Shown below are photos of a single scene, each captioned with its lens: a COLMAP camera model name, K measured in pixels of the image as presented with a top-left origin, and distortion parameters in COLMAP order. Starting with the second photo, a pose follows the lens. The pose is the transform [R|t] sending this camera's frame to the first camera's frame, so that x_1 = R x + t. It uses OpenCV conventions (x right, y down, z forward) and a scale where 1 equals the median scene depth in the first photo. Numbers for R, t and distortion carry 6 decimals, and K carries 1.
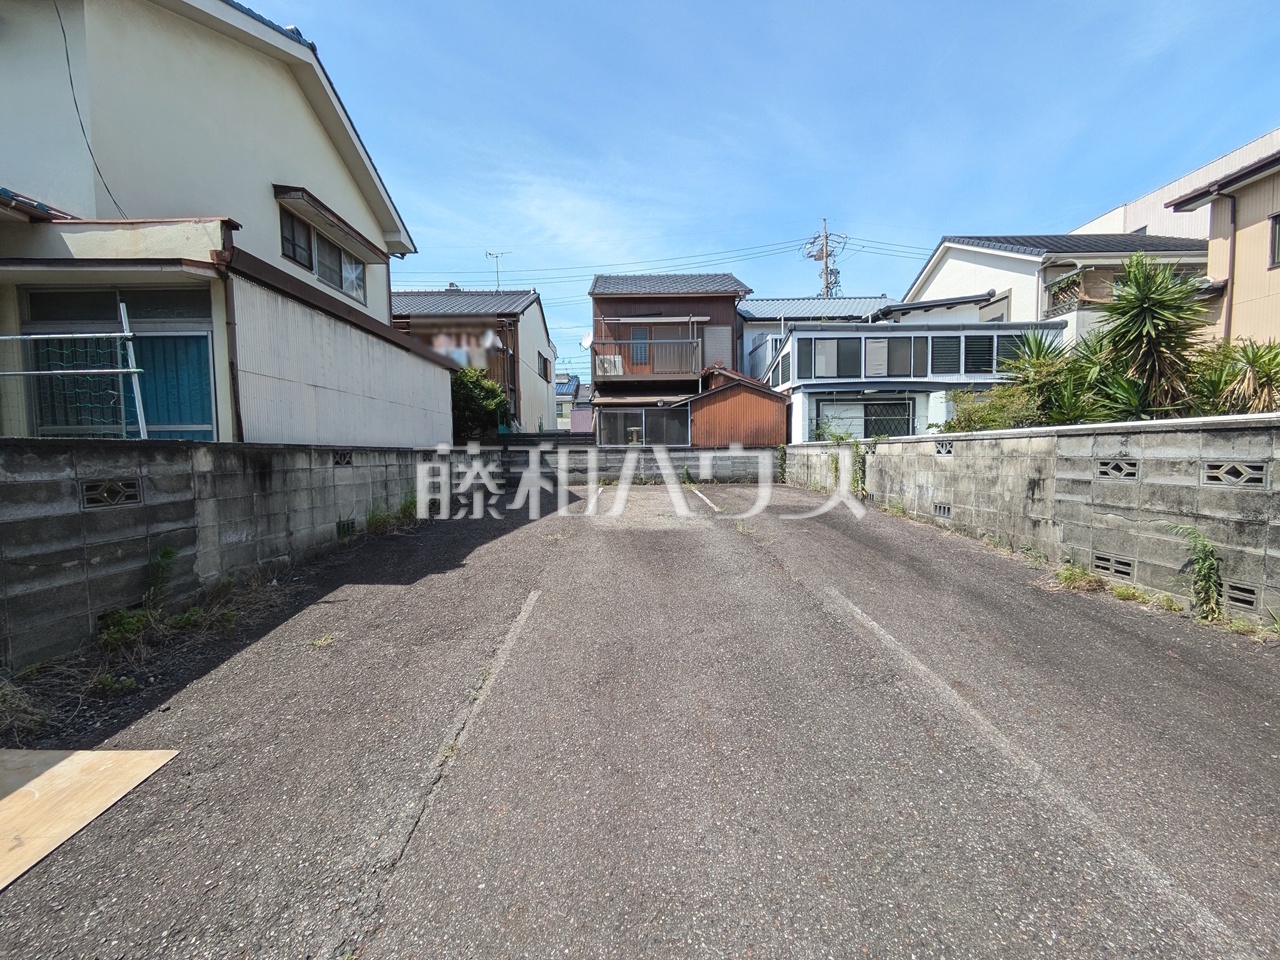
lens RADIAL K [[507.5, 0, 640.0], [0, 507.5, 480.0], [0, 0, 1]] dist [-0.001515, 0.001816]
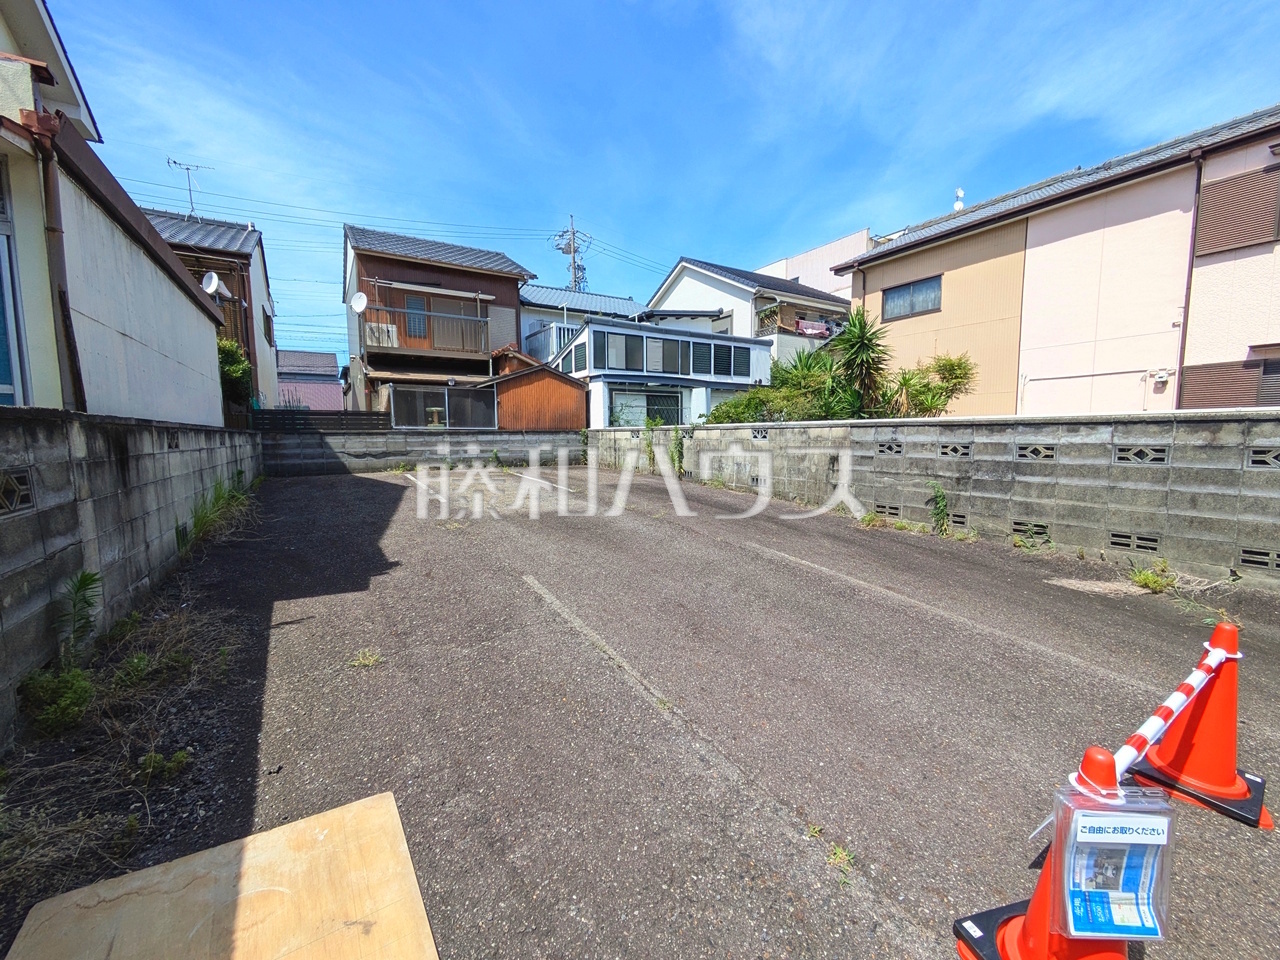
lens RADIAL K [[507.5, 0, 640.0], [0, 507.5, 480.0], [0, 0, 1]] dist [-0.001515, 0.001816]
pose [[0.856339, -0.036283, 0.515138, -0.176877], [0.019781, 0.999101, 0.037488, 0.000409], [-0.516035, -0.021912, 0.856287, 0.016661]]
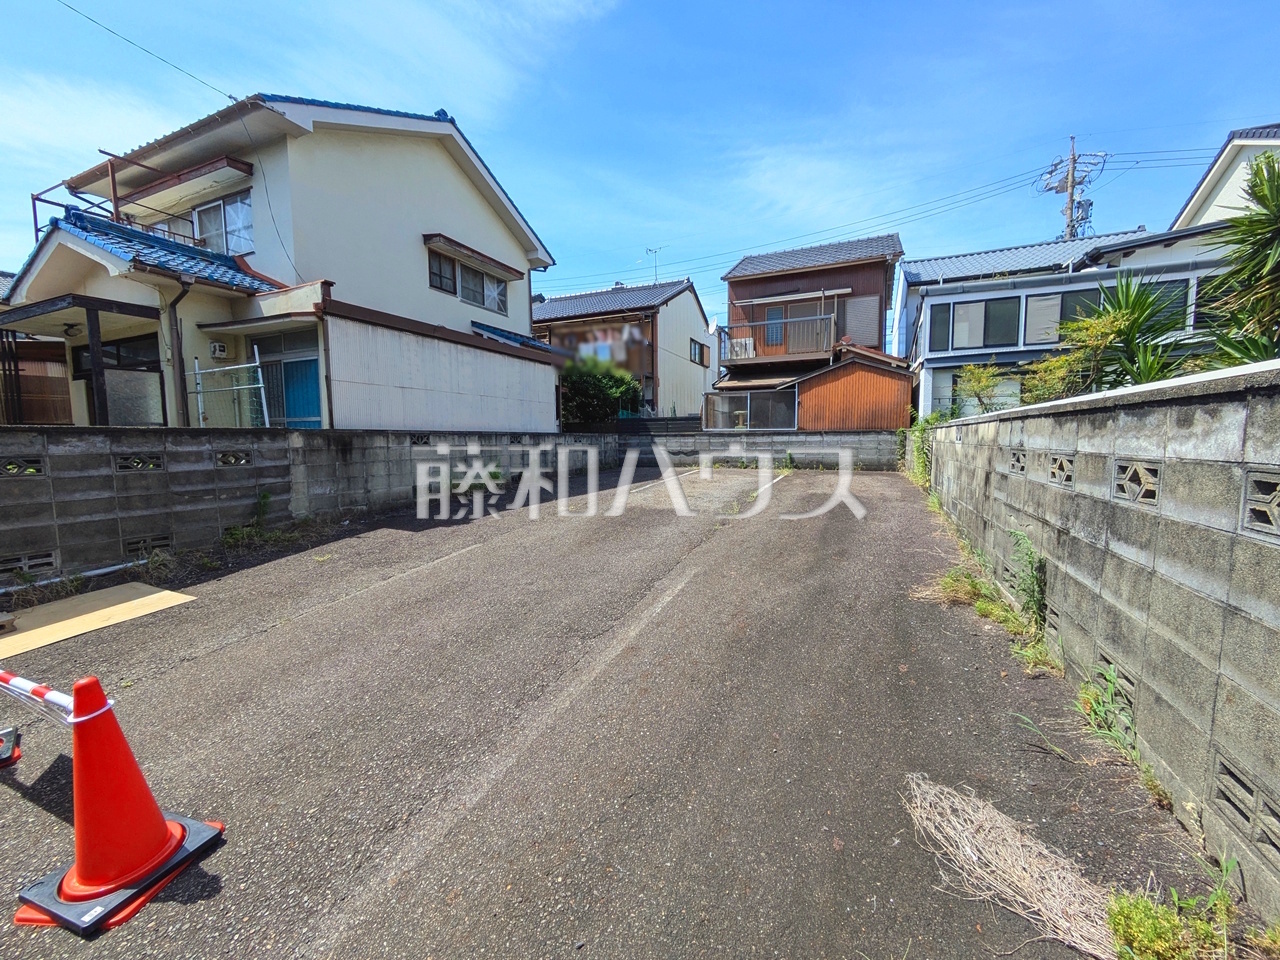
lens RADIAL K [[507.5, 0, 640.0], [0, 507.5, 480.0], [0, 0, 1]] dist [-0.001515, 0.001816]
pose [[0.908466, 0.042222, -0.415820, 0.239002], [-0.027782, 0.998784, 0.040717, -0.002827], [0.417034, -0.025437, 0.908535, 0.001188]]
